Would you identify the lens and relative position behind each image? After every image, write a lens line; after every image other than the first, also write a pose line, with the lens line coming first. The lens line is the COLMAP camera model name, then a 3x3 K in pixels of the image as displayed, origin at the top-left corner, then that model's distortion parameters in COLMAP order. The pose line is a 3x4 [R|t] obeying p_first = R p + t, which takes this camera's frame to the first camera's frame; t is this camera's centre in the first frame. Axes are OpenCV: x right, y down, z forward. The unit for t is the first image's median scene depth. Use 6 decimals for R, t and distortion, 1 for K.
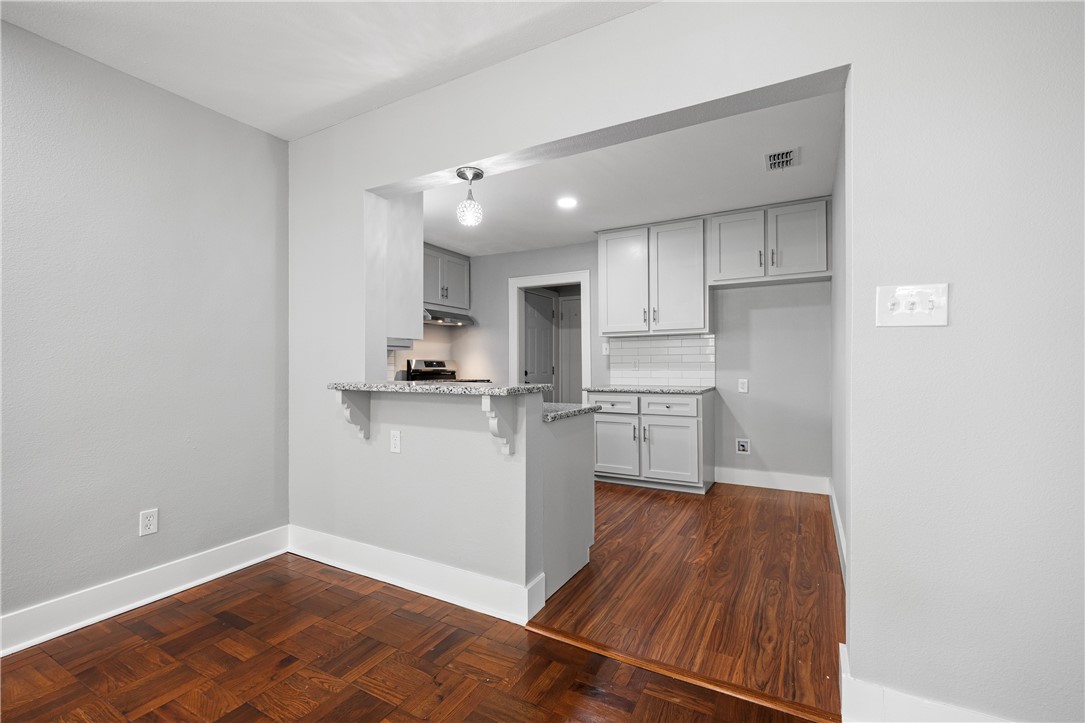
lens RADIAL K [[475.4, 0, 542.5], [0, 475.4, 361.5], [0, 0, 1]] dist [0.001162, 0.000002]
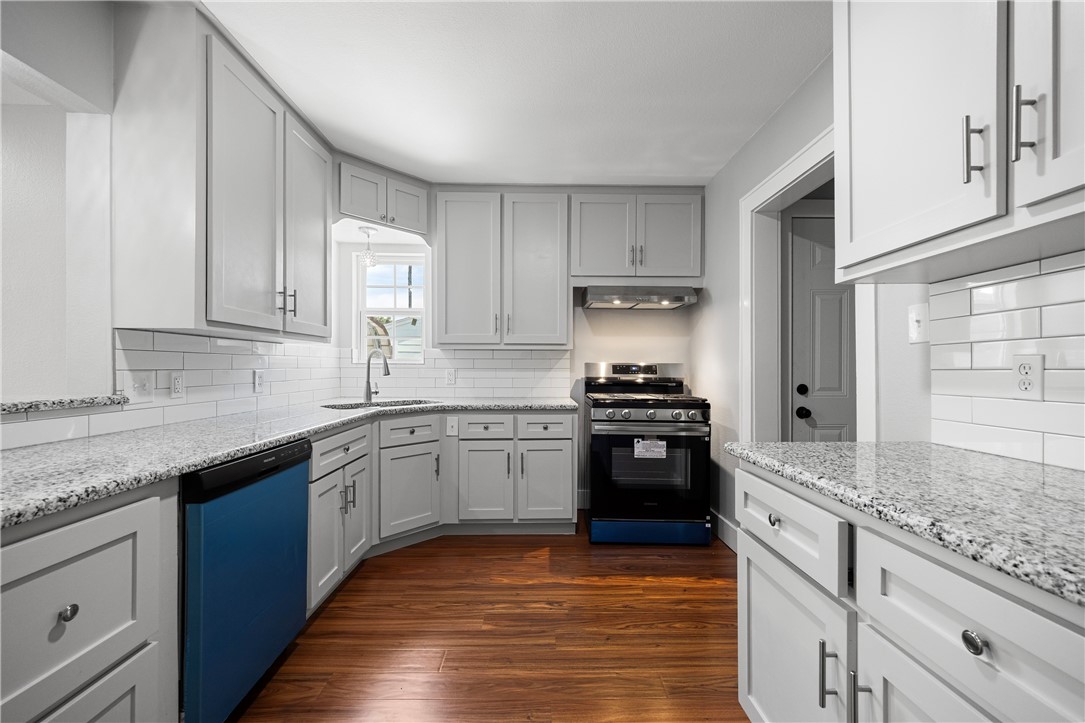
lens RADIAL K [[443.9, 0, 521.1], [0, 443.9, 367.9], [0, 0, 1]] dist [0.000452, -0.000031]
pose [[0.491191, 0.001964, -0.871050, 0.254829], [0.004018, 0.999982, 0.004521, 0.000064], [0.871043, -0.005720, 0.491174, 0.640909]]
